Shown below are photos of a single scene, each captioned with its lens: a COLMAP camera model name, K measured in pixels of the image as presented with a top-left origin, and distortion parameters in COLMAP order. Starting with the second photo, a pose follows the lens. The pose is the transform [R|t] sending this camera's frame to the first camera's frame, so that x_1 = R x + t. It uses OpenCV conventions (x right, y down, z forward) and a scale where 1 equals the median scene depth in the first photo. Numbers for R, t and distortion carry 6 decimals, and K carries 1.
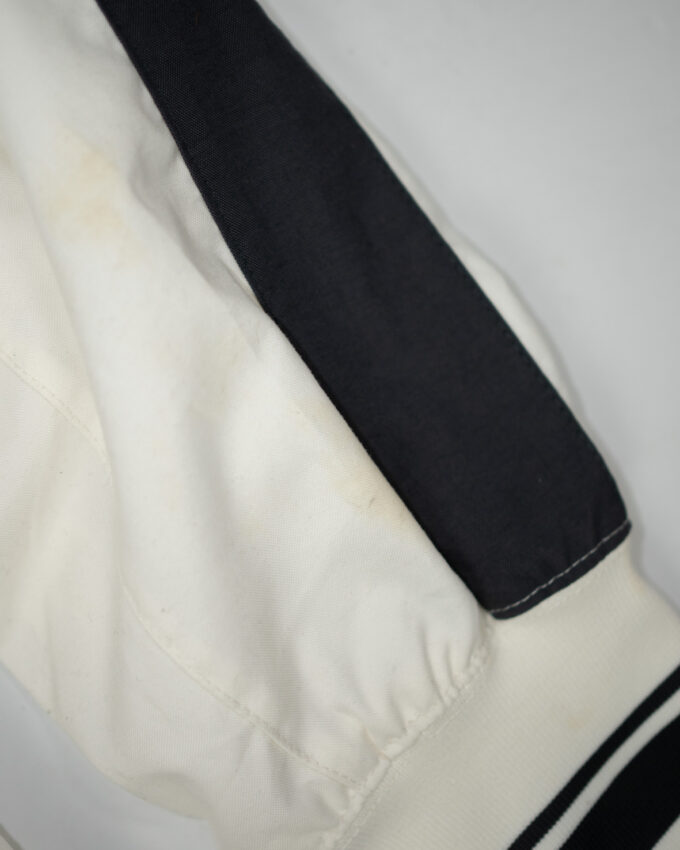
lens RADIAL K [[1331.4, 0, 340.0], [0, 1331.4, 425.0], [0, 0, 1]] dist [-0.096361, 0.134992]
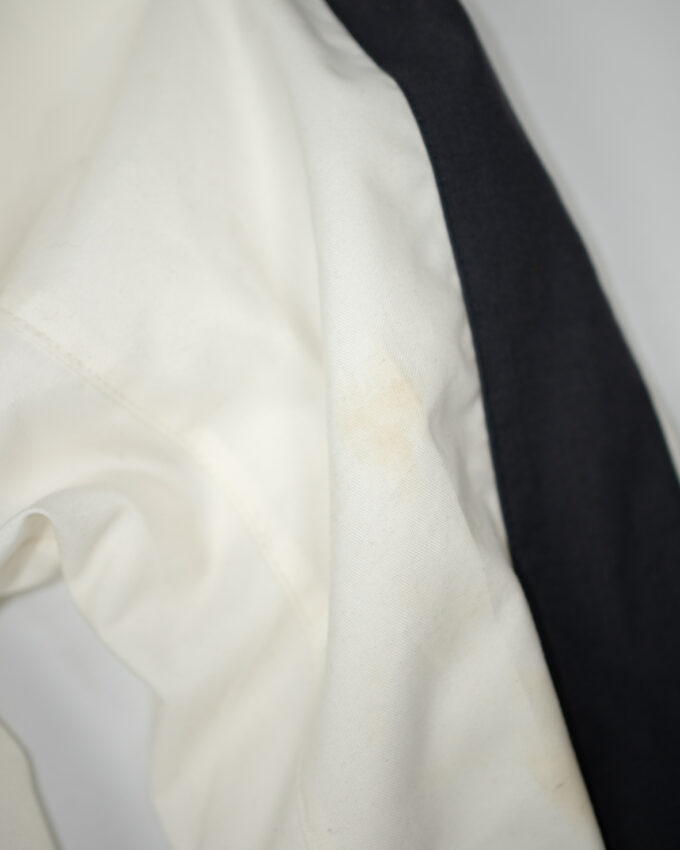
lens RADIAL K [[1331.4, 0, 340.0], [0, 1331.4, 425.0], [0, 0, 1]] dist [-0.096361, 0.134992]
pose [[0.944079, 0.297326, -0.142521, -0.068547], [-0.308423, 0.949168, -0.062895, -0.083736], [0.116576, 0.103334, 0.987791, -0.017113]]
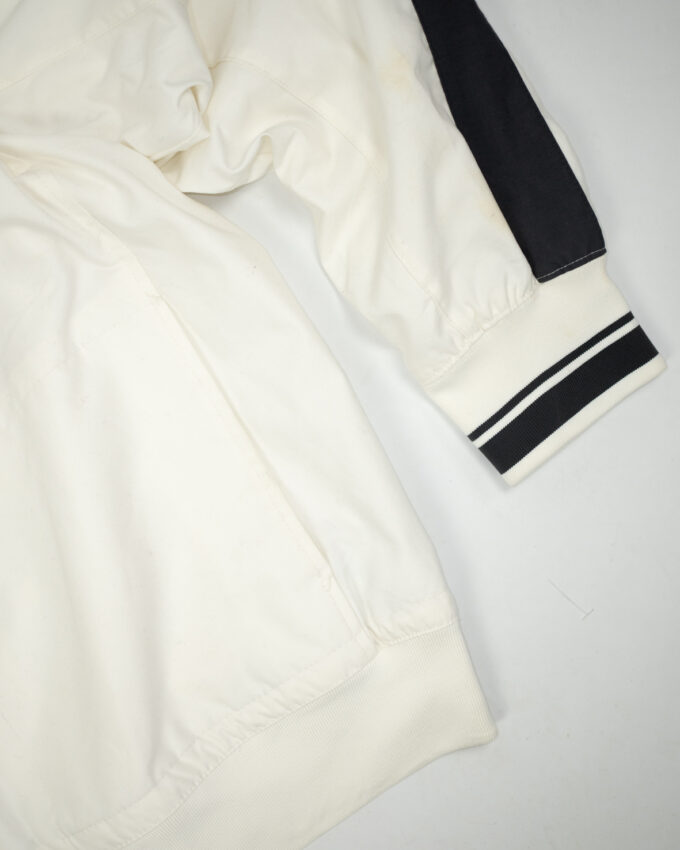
lens RADIAL K [[1331.4, 0, 340.0], [0, 1331.4, 425.0], [0, 0, 1]] dist [-0.096361, 0.134992]
pose [[0.983054, 0.147066, -0.109440, 0.070007], [-0.141154, 0.988169, 0.059985, 0.319128], [0.116967, -0.043521, 0.992182, -1.397410]]
